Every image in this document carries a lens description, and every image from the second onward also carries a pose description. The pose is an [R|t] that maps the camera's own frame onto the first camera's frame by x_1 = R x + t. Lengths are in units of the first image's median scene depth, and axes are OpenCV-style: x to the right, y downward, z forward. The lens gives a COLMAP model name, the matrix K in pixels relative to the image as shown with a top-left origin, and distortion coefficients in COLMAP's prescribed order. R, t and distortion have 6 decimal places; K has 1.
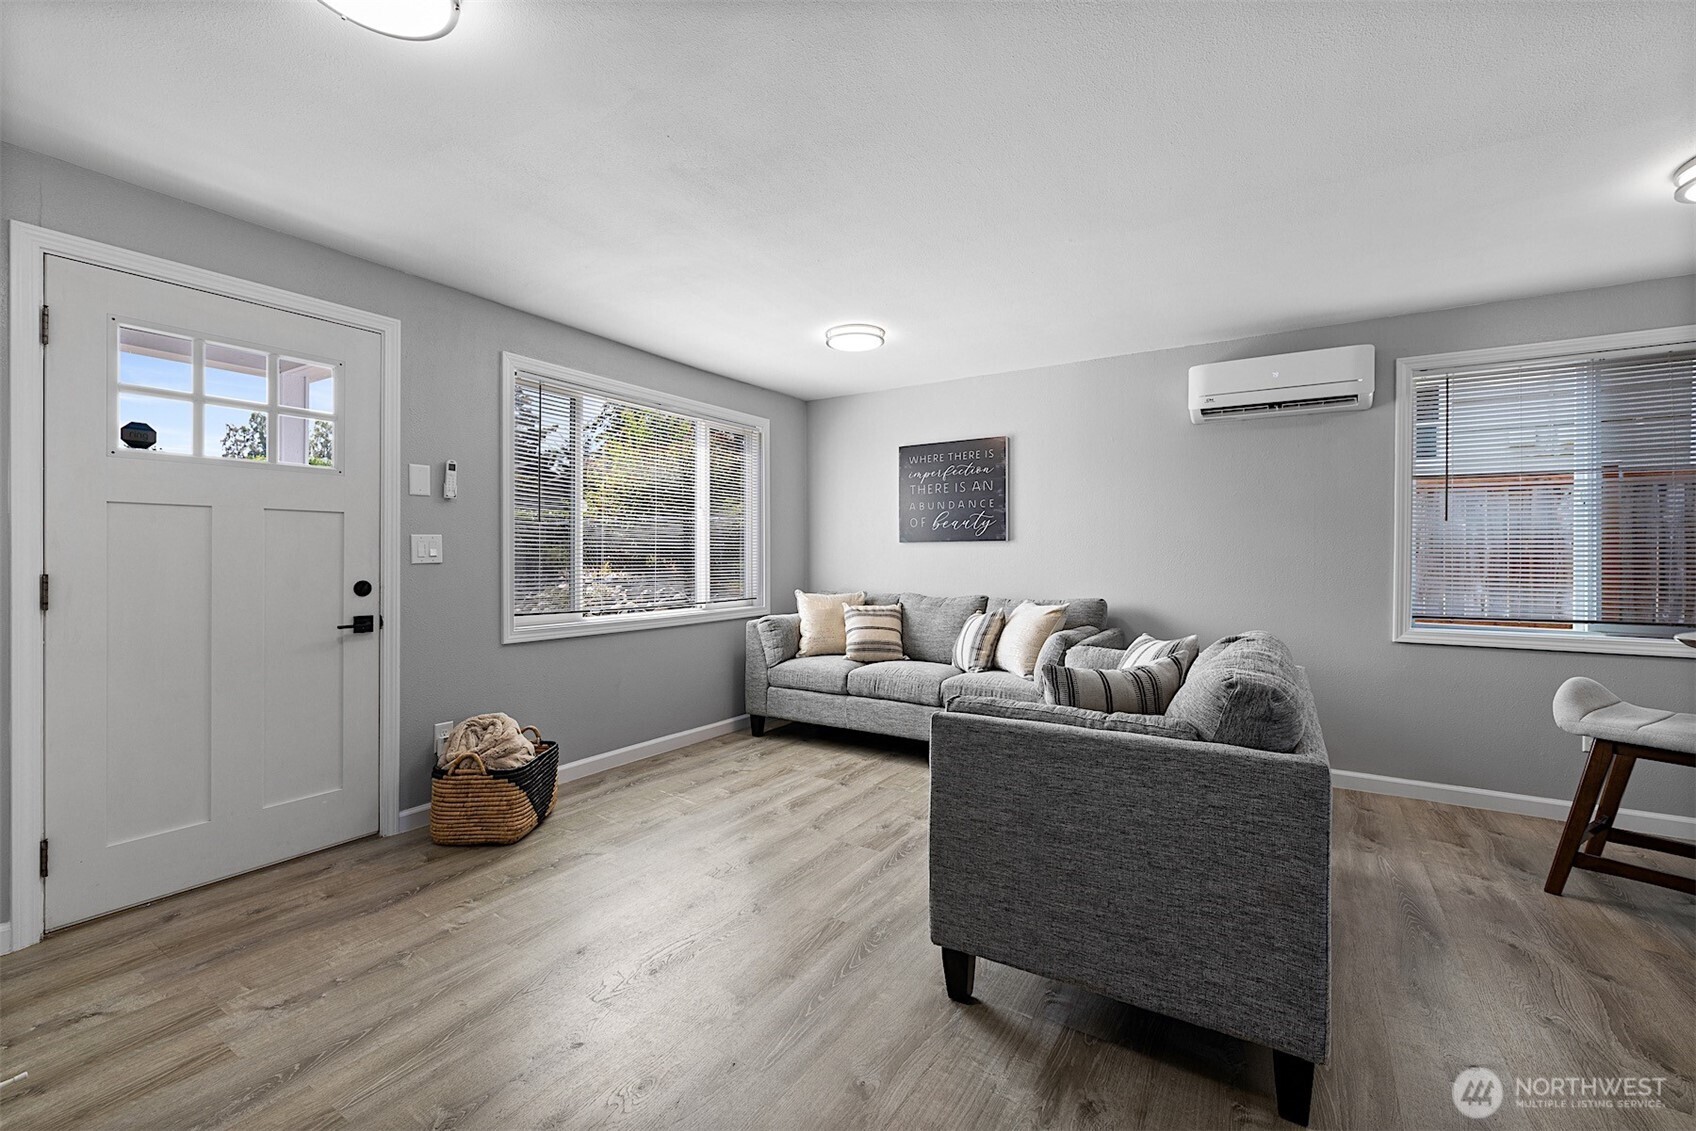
lens RADIAL K [[725.9, 0, 840.4], [0, 725.9, 553.8], [0, 0, 1]] dist [-0.001572, 0.000292]
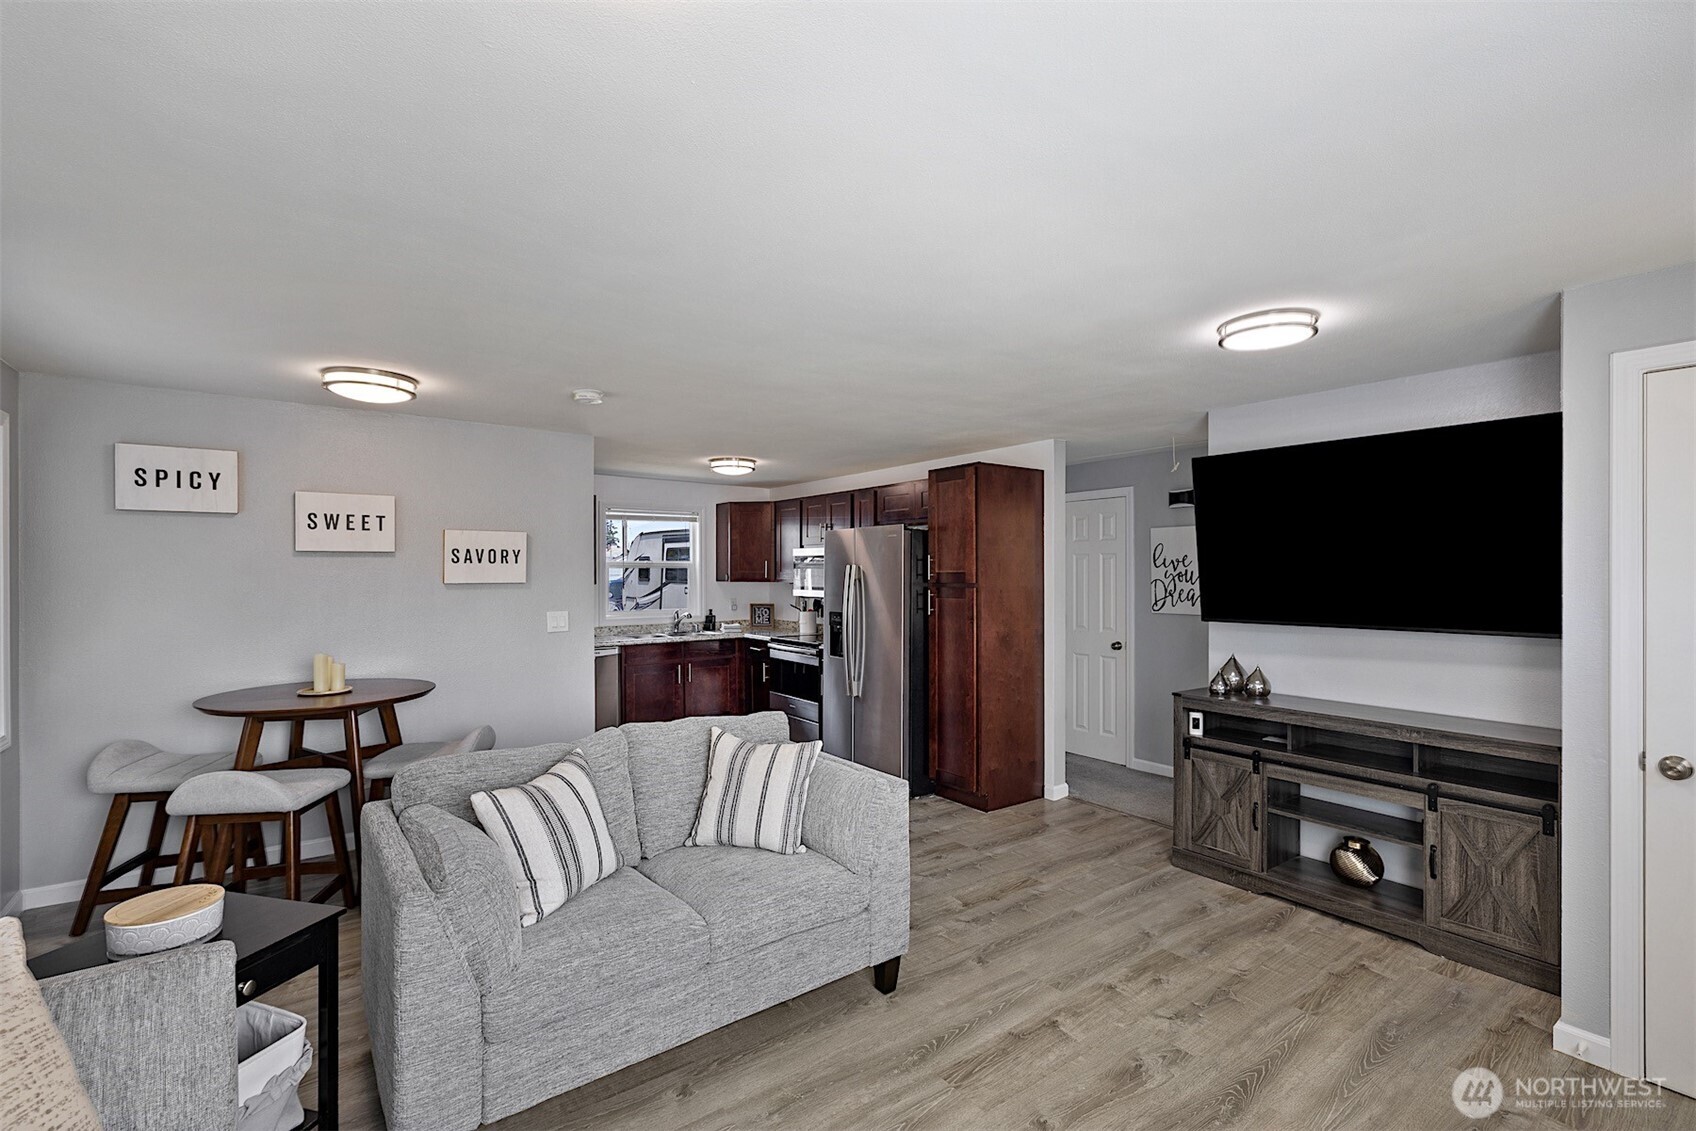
lens RADIAL K [[746.0, 0, 848.0], [0, 746.0, 565.5], [0, 0, 1]] dist [0.002878, -0.000218]
pose [[-0.932484, -0.004272, 0.361187, -0.169660], [-0.009140, 0.999889, -0.011771, -0.099382], [-0.361096, -0.014278, -0.932419, 1.493475]]
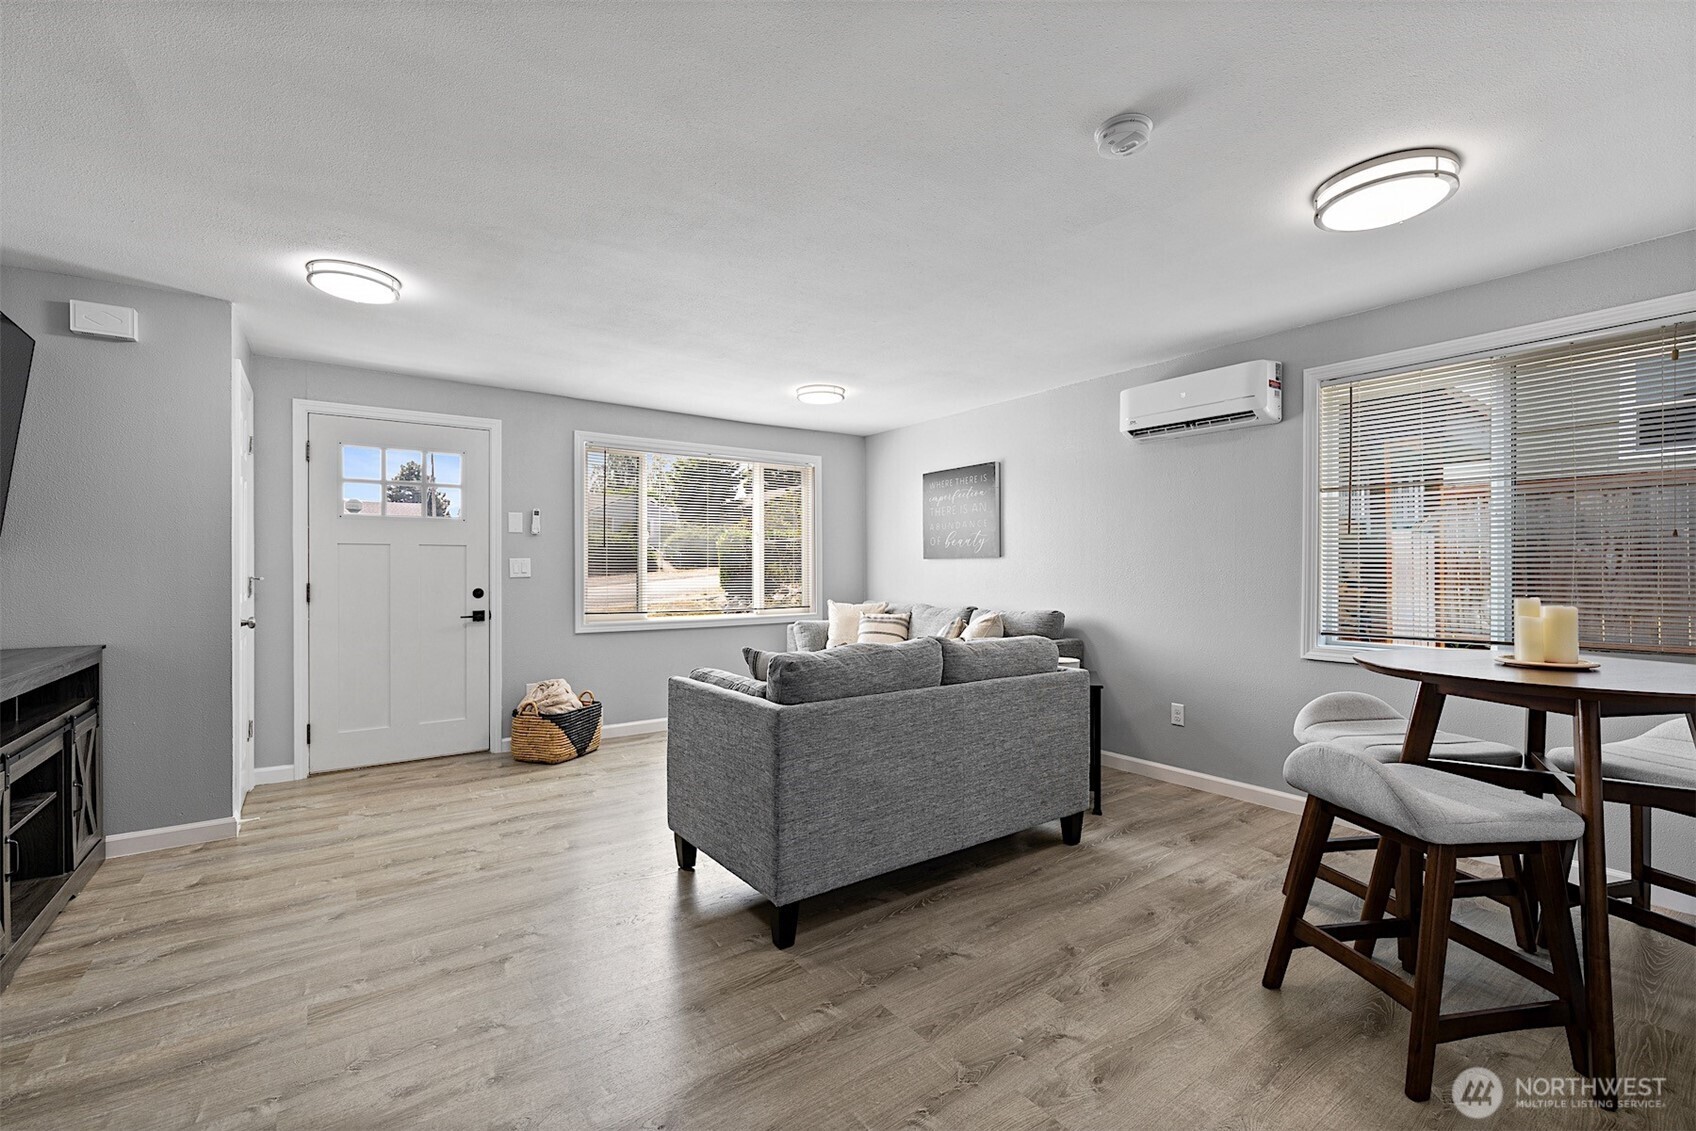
lens RADIAL K [[746.0, 0, 848.0], [0, 746.0, 565.5], [0, 0, 1]] dist [0.002878, -0.000218]
pose [[0.926274, -0.004948, -0.376819, 0.683556], [0.004226, 0.999987, -0.002741, -0.004667], [0.376828, 0.000947, 0.926283, -0.198097]]
